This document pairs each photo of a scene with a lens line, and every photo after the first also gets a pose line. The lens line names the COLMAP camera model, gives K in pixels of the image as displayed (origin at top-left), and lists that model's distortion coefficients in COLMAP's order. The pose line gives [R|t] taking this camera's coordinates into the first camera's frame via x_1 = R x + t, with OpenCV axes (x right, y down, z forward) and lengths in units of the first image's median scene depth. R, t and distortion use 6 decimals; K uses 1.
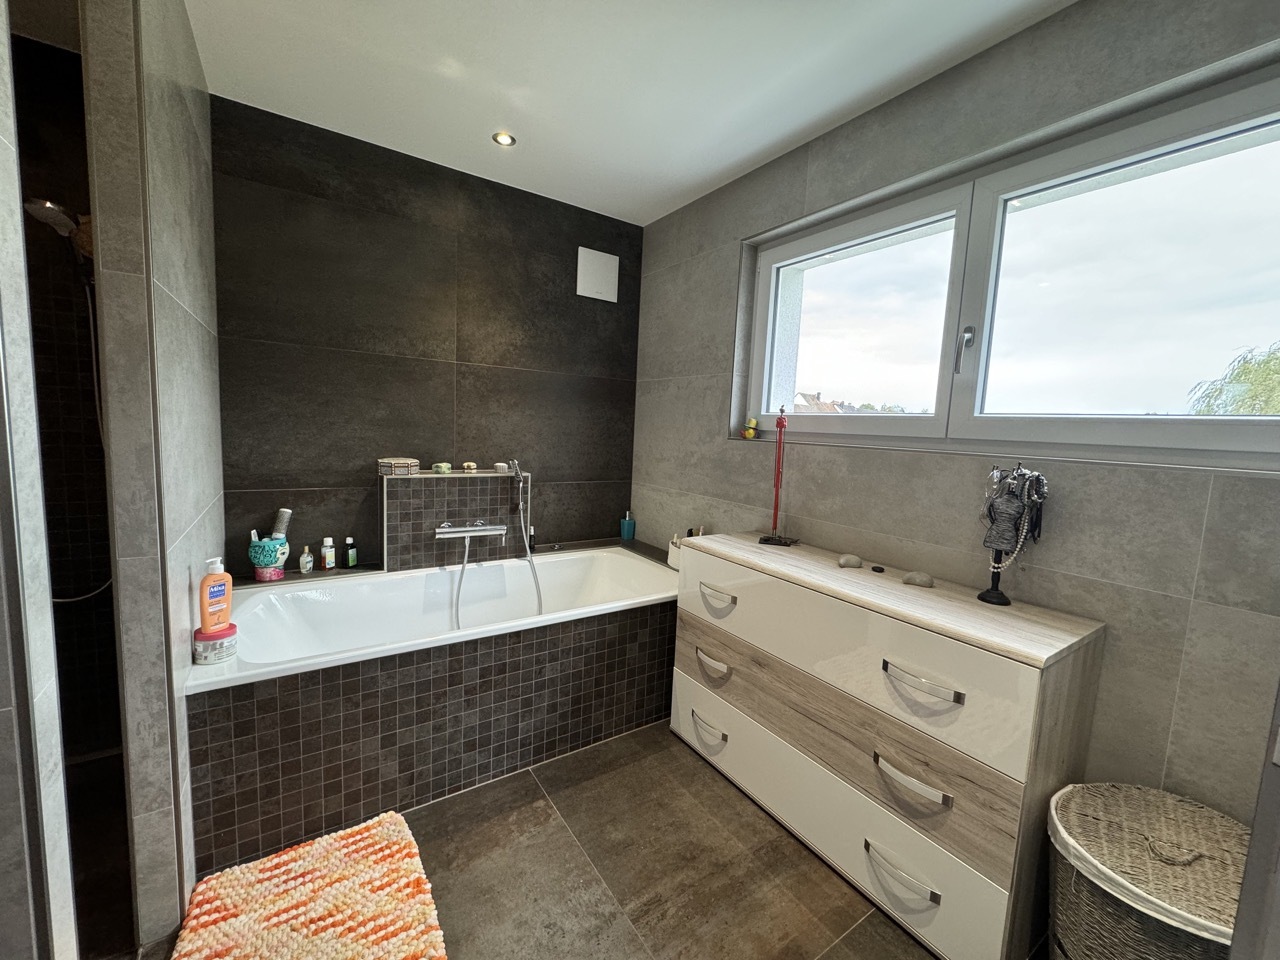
lens RADIAL K [[508.1, 0, 637.6], [0, 508.1, 480.1], [0, 0, 1]] dist [-0.002966, 0.000444]
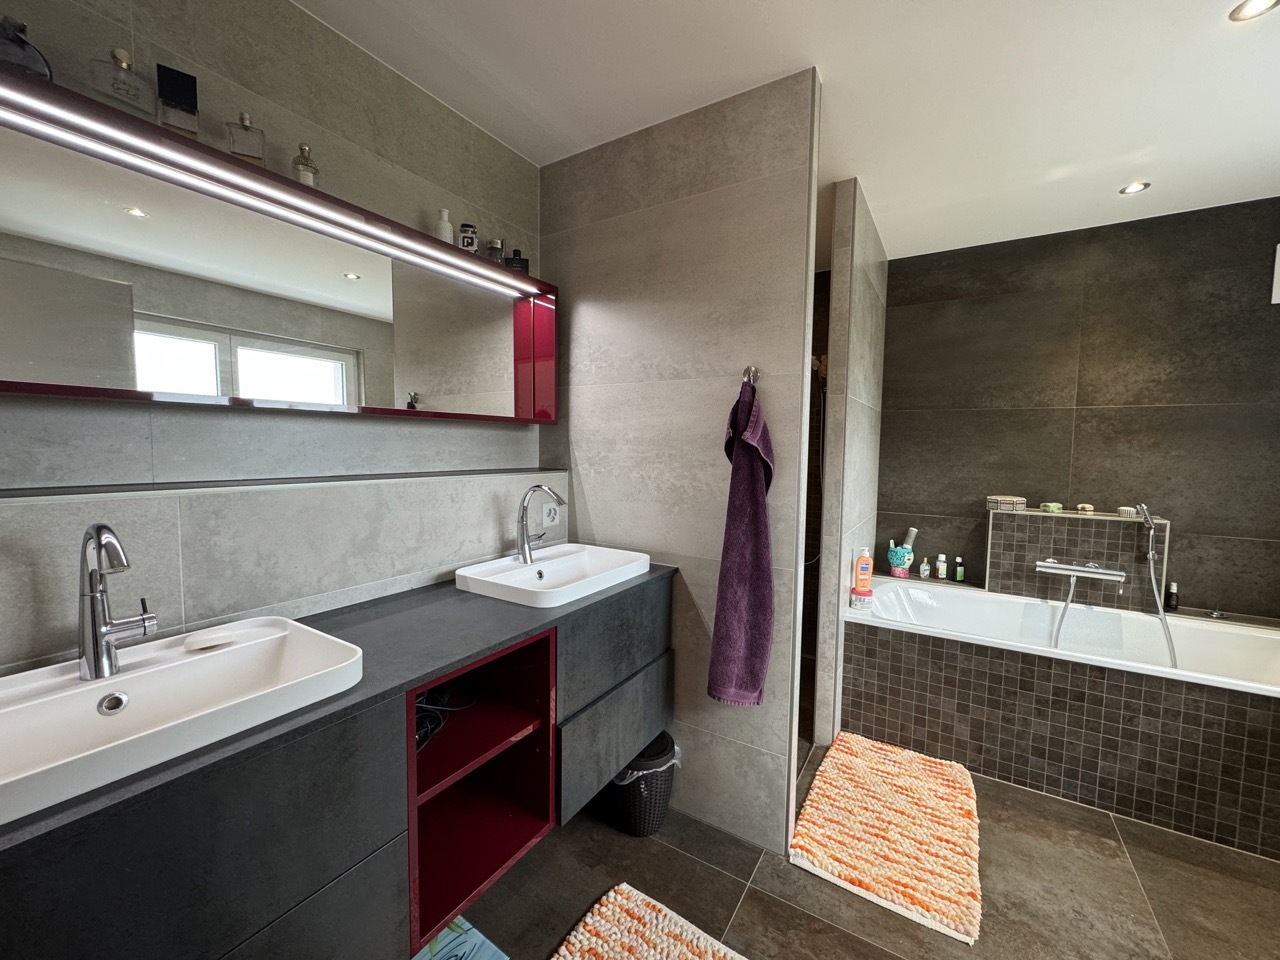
lens RADIAL K [[508.1, 0, 642.1], [0, 508.1, 477.6], [0, 0, 1]] dist [-0.002966, 0.000444]
pose [[0.414626, 0.016213, -0.909847, 0.259514], [-0.091050, 0.995563, -0.023752, 0.019715], [0.905425, 0.092690, 0.414263, -0.260232]]
